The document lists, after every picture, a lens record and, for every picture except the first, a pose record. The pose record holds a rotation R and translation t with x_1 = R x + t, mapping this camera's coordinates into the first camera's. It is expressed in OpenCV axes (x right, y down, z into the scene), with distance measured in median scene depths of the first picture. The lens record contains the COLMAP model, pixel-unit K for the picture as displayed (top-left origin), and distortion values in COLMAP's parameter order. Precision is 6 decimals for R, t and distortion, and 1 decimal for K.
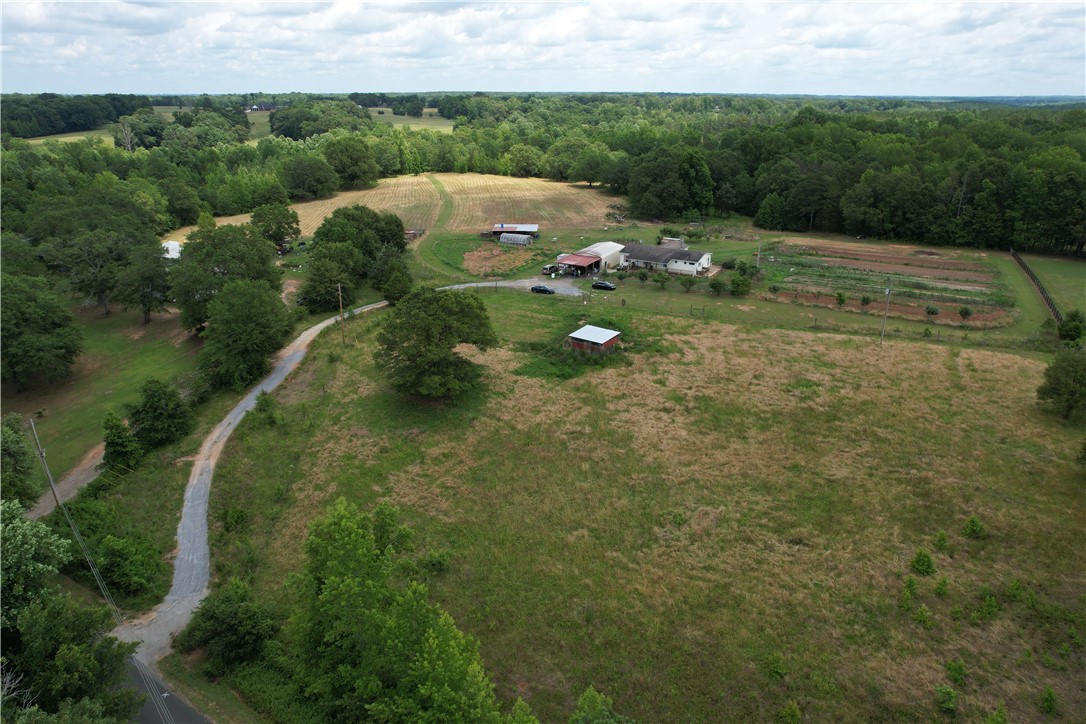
lens RADIAL K [[691.8, 0, 544.0], [0, 691.8, 366.9], [0, 0, 1]] dist [-0.082293, 0.077651]
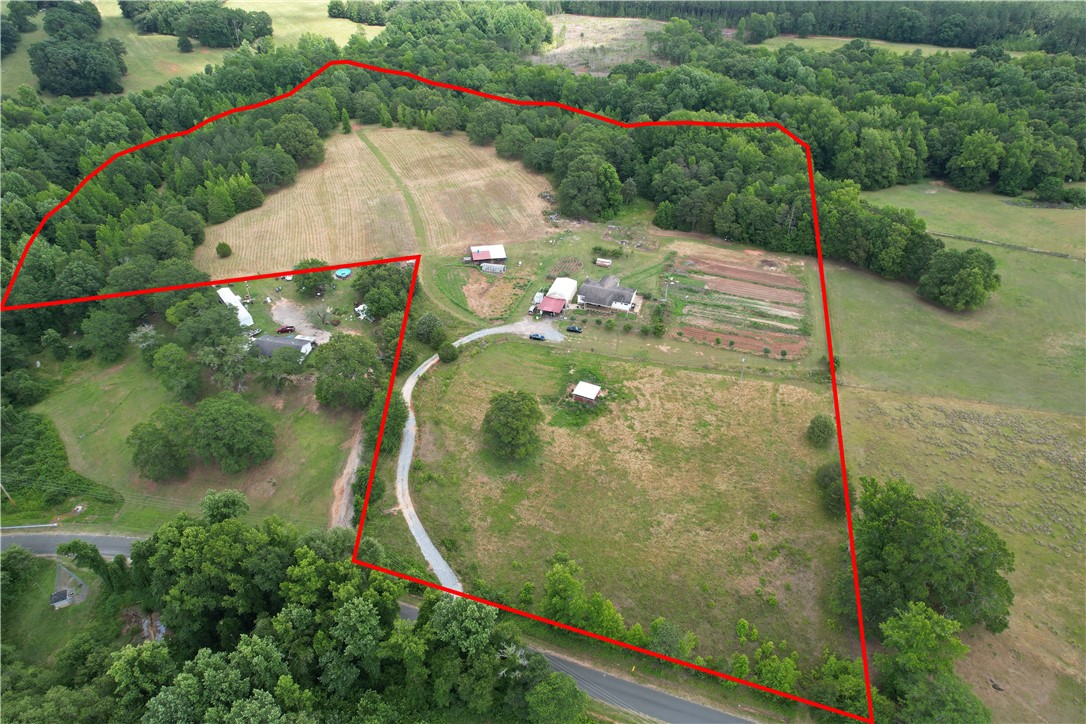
lens RADIAL K [[692.3, 0, 543.0], [0, 692.3, 362.0], [0, 0, 1]] dist [-0.043830, -0.000206]
pose [[0.979212, -0.120618, 0.163081, -0.221109], [0.074544, 0.961718, 0.263707, -0.413737], [-0.188646, -0.246068, 0.950717, -0.449055]]
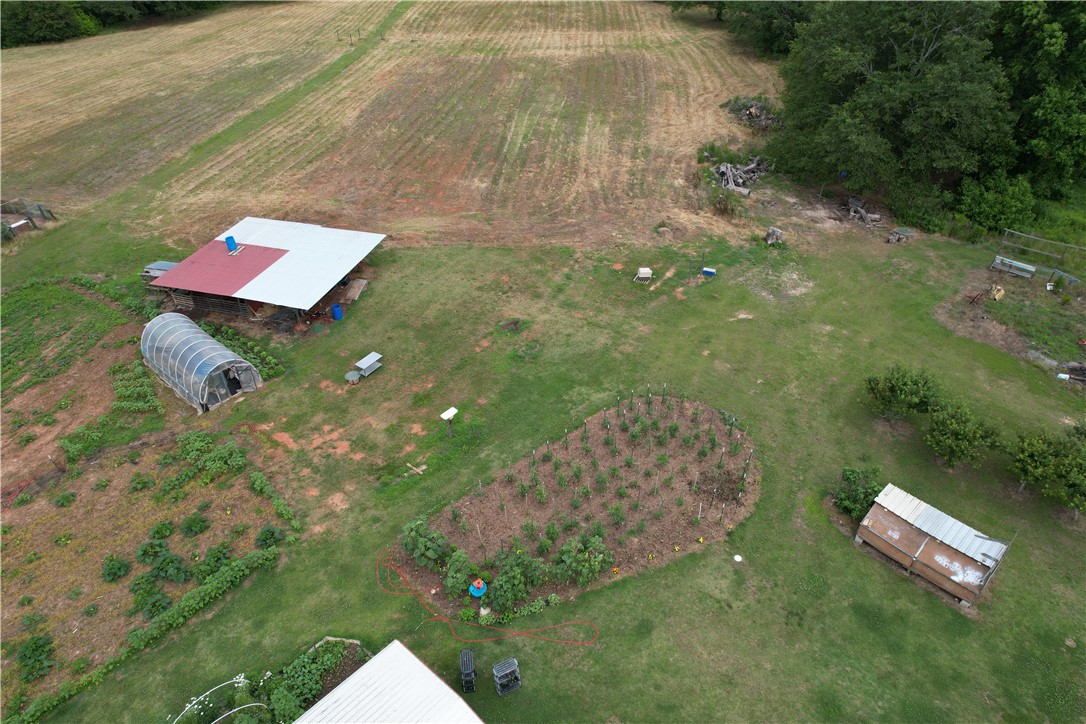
lens RADIAL K [[691.8, 0, 544.0], [0, 691.8, 366.9], [0, 0, 1]] dist [-0.082293, 0.077651]
pose [[0.971390, 0.144449, -0.188507, 0.132336], [-0.088317, 0.956548, 0.277878, -0.291170], [0.220455, -0.253280, 0.941939, 0.920947]]
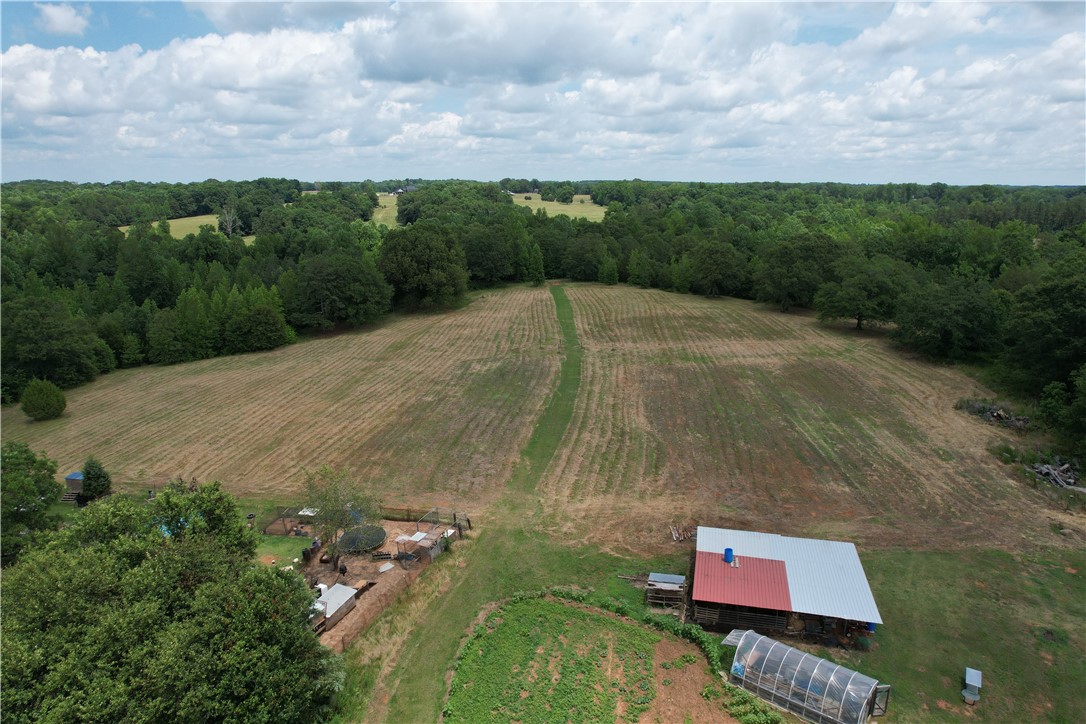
lens RADIAL K [[691.8, 0, 544.0], [0, 691.8, 366.9], [0, 0, 1]] dist [-0.082293, 0.077651]
pose [[0.976884, 0.054548, -0.206695, -0.096003], [-0.079101, 0.990504, -0.112450, -0.290932], [0.198599, 0.126200, 0.971922, 0.852507]]
